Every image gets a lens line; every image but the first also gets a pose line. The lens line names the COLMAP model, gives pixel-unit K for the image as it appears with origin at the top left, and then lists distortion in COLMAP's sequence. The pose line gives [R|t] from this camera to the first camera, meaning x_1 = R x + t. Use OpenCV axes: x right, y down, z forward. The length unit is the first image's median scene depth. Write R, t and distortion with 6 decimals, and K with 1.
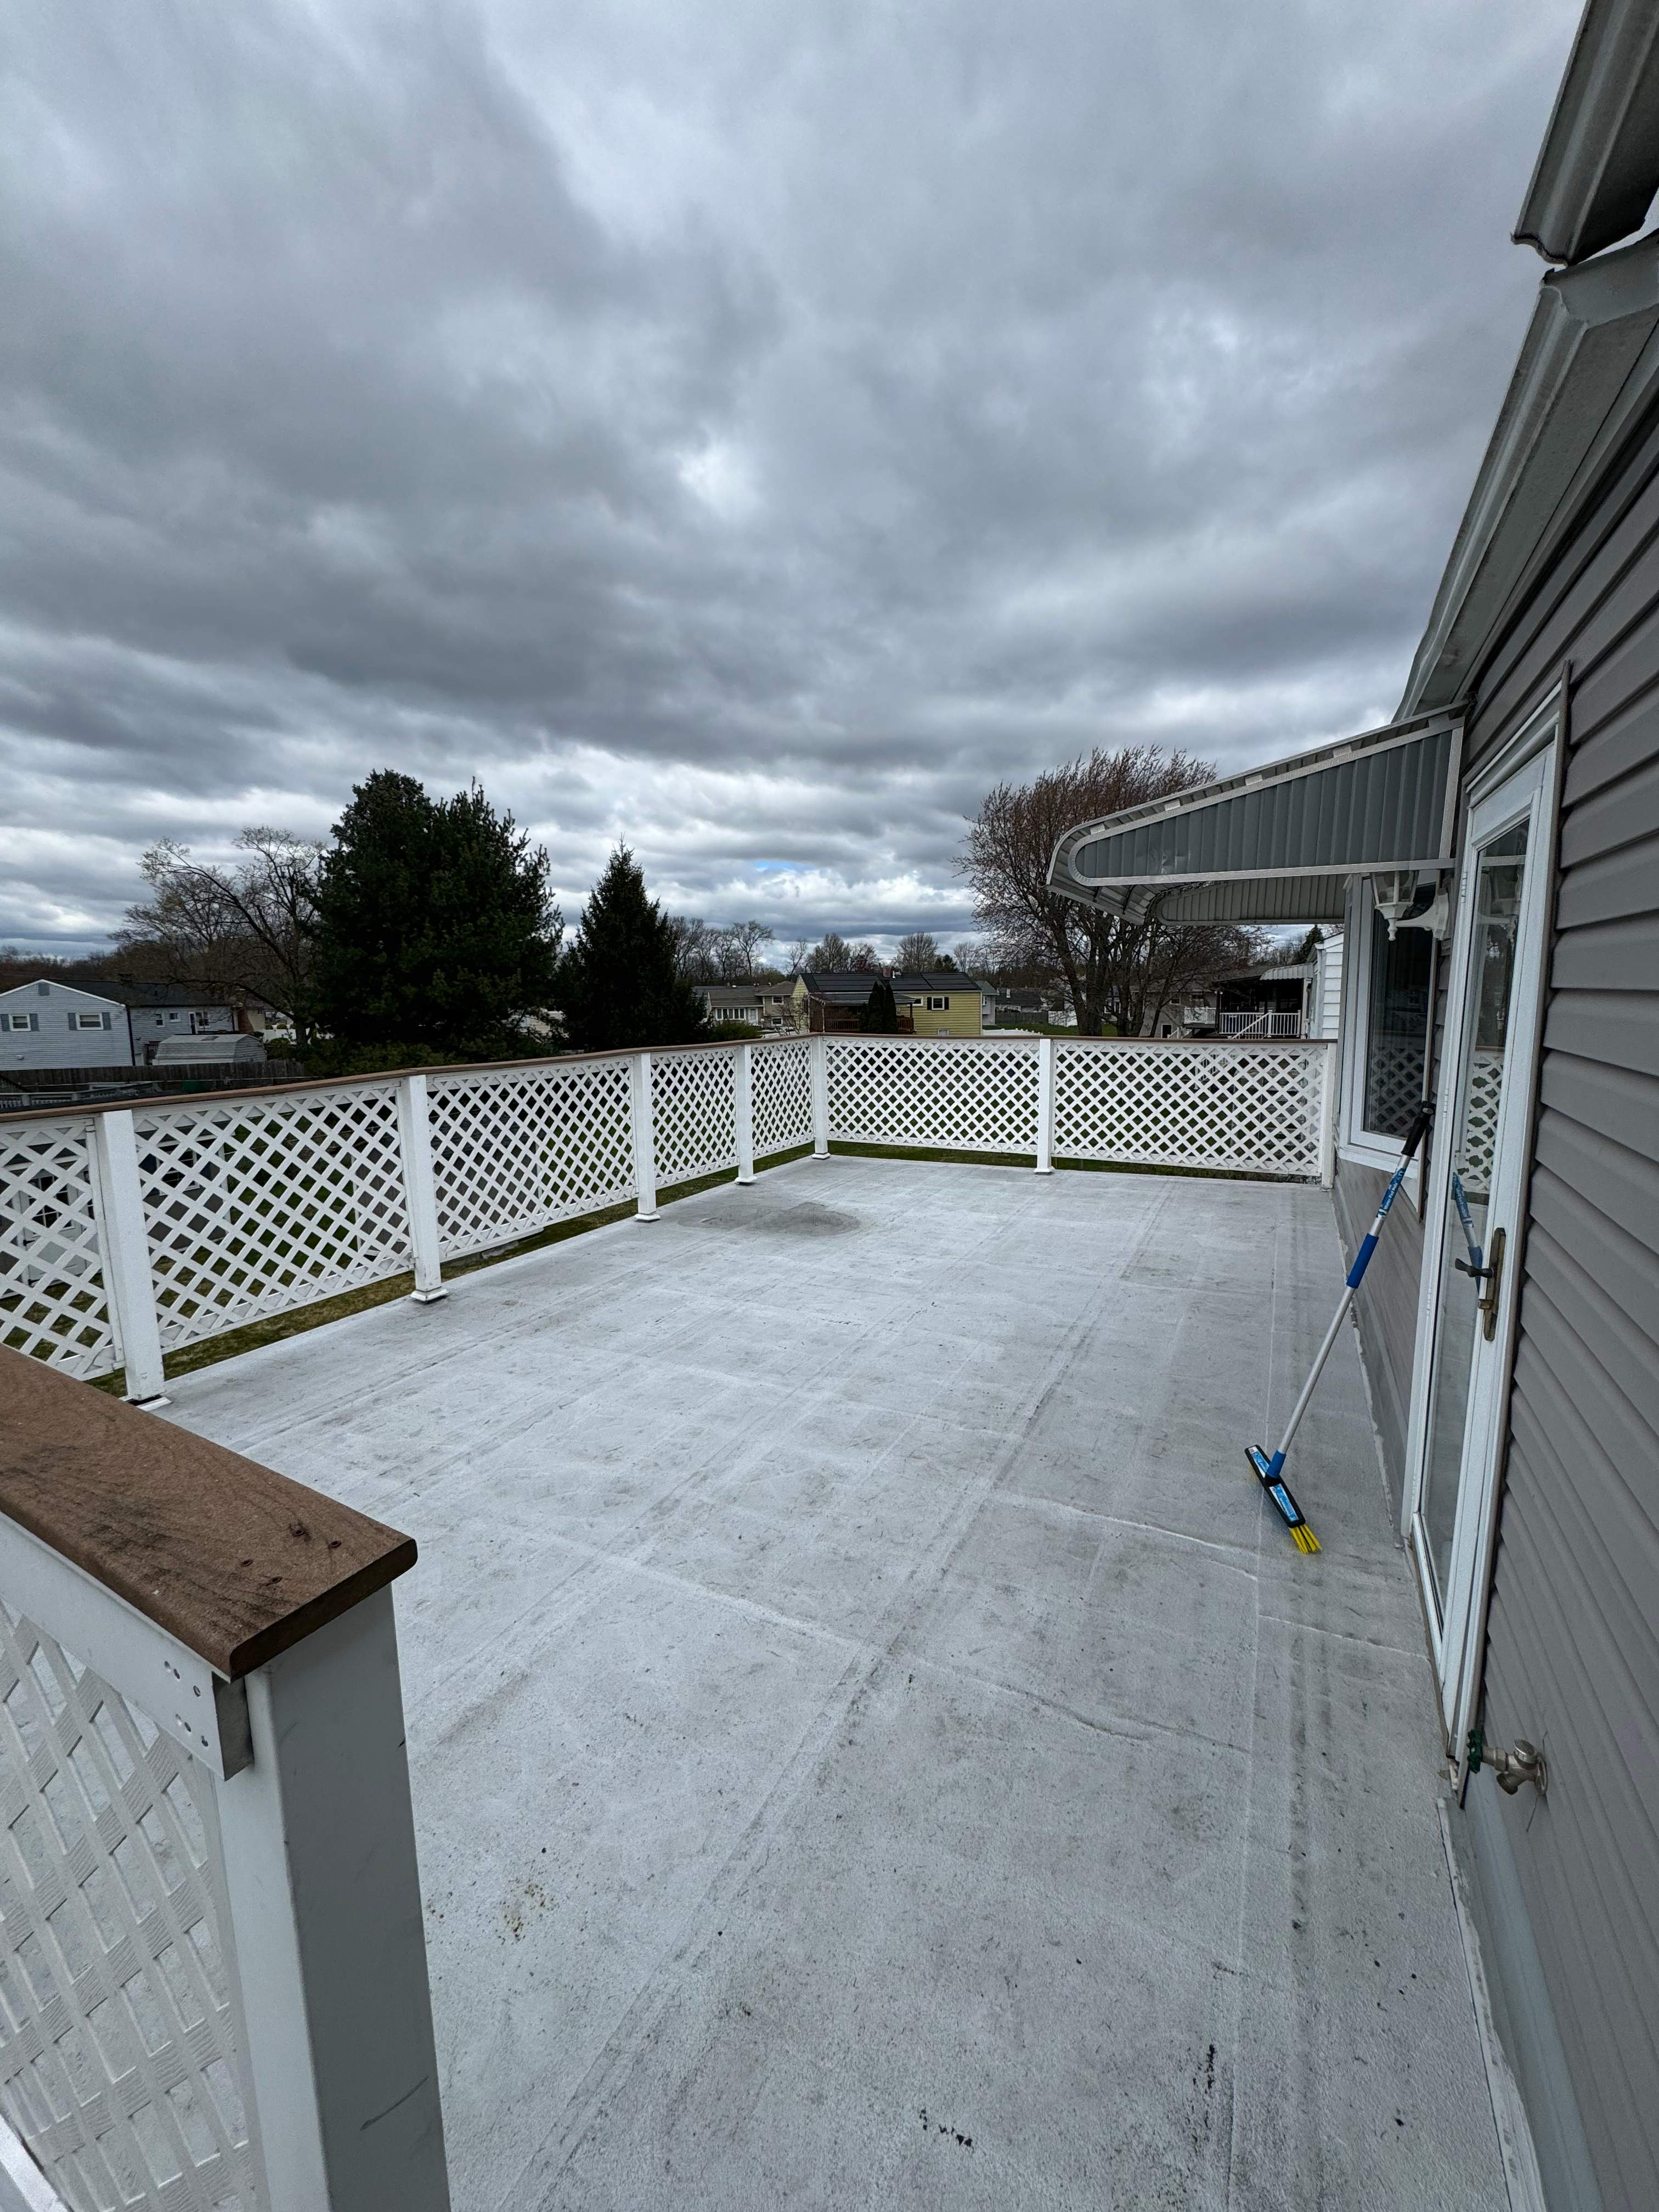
lens RADIAL K [[884.7, 0, 826.5], [0, 884.7, 1099.3], [0, 0, 1]] dist [0.000288, -0.000111]
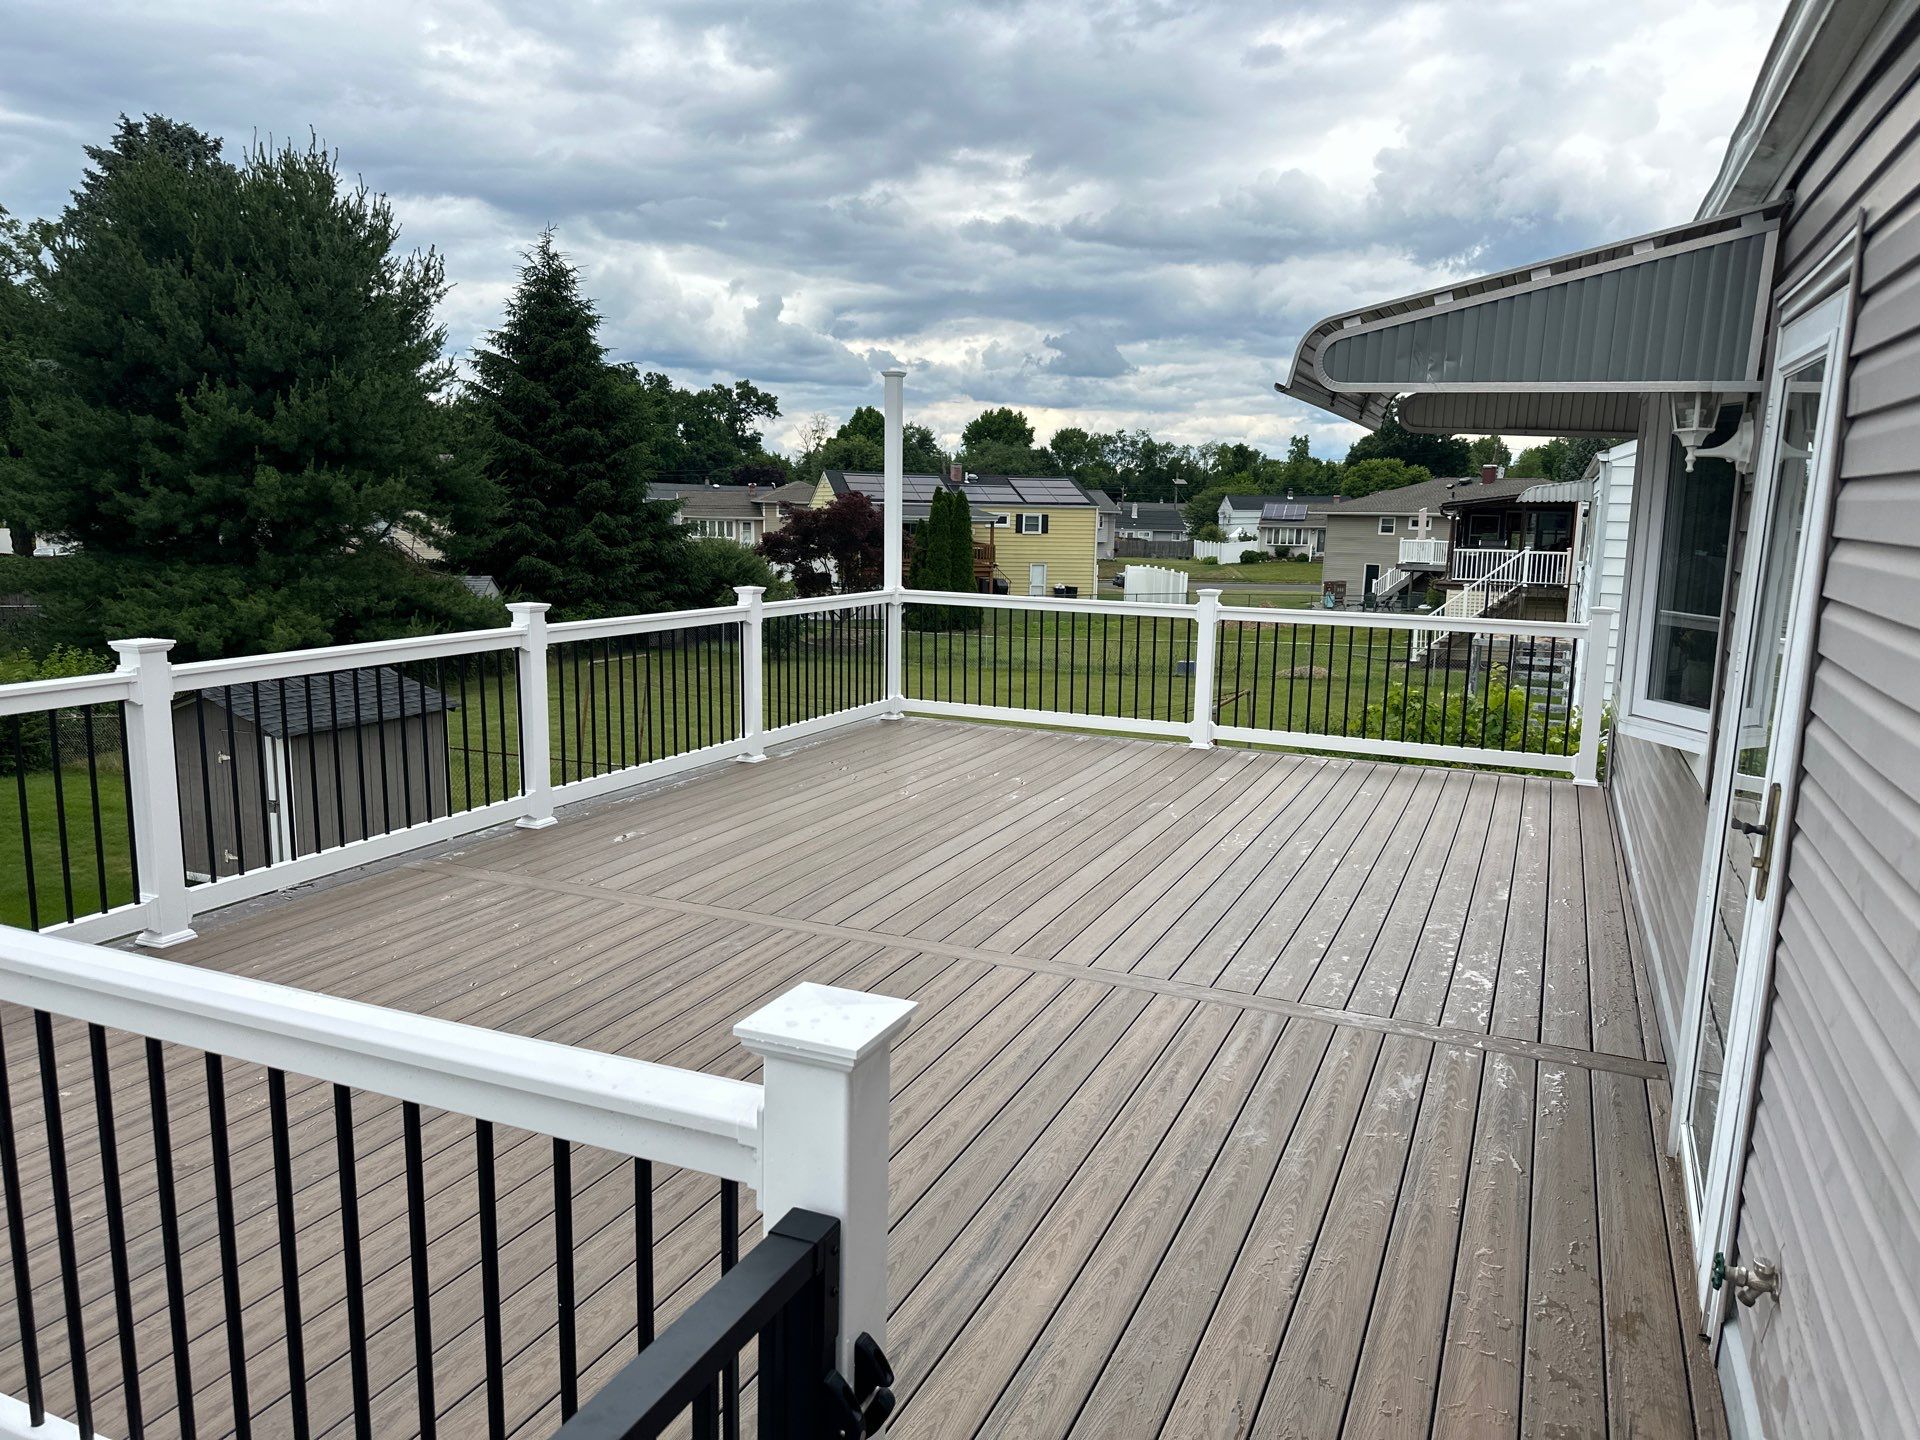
lens RADIAL K [[1346.6, 0, 946.0], [0, 1346.6, 727.5], [0, 0, 1]] dist [0.128040, -0.148711]
pose [[0.997222, 0.020308, 0.071660, -0.176911], [-0.023559, 0.998717, 0.044824, 0.026008], [-0.070658, -0.046388, 0.996421, -0.305933]]
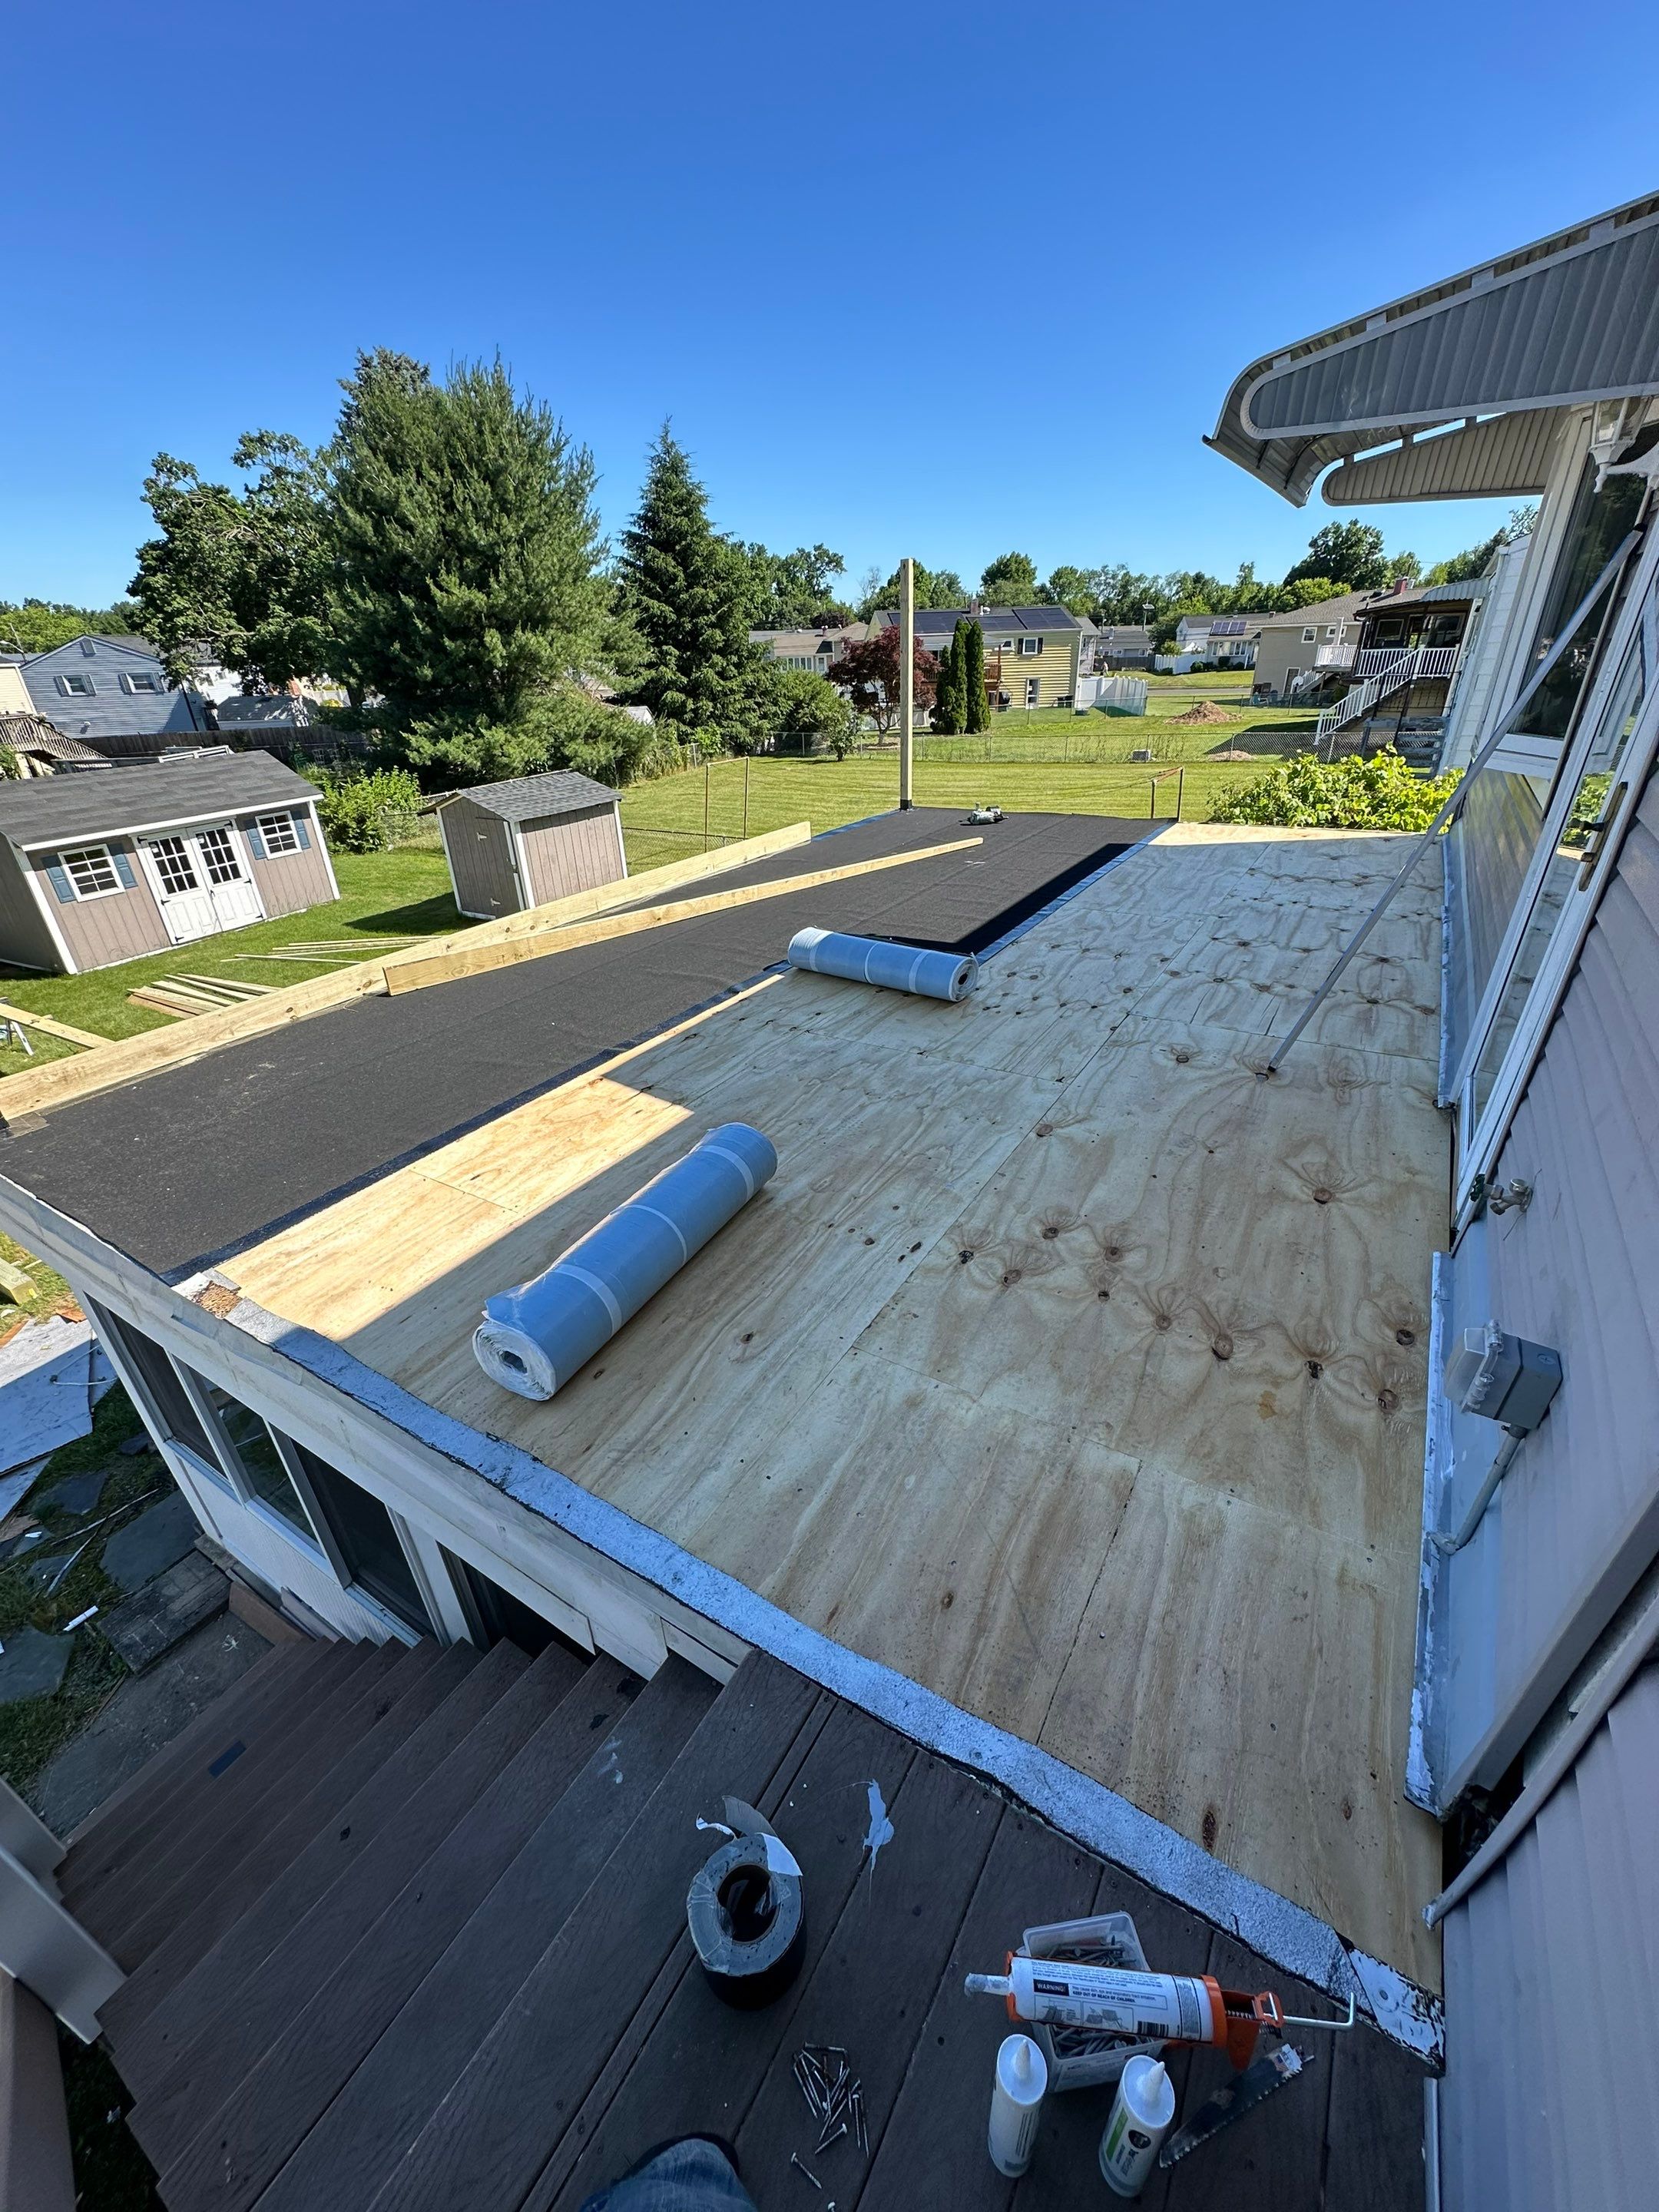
lens RADIAL K [[877.8, 0, 829.5], [0, 877.8, 1106.0], [0, 0, 1]] dist [0.011942, -0.004892]
pose [[0.997264, 0.017267, -0.071880, -0.081610], [0.009719, 0.933276, 0.359028, 0.080990], [0.073283, -0.358744, 0.930555, -0.145979]]
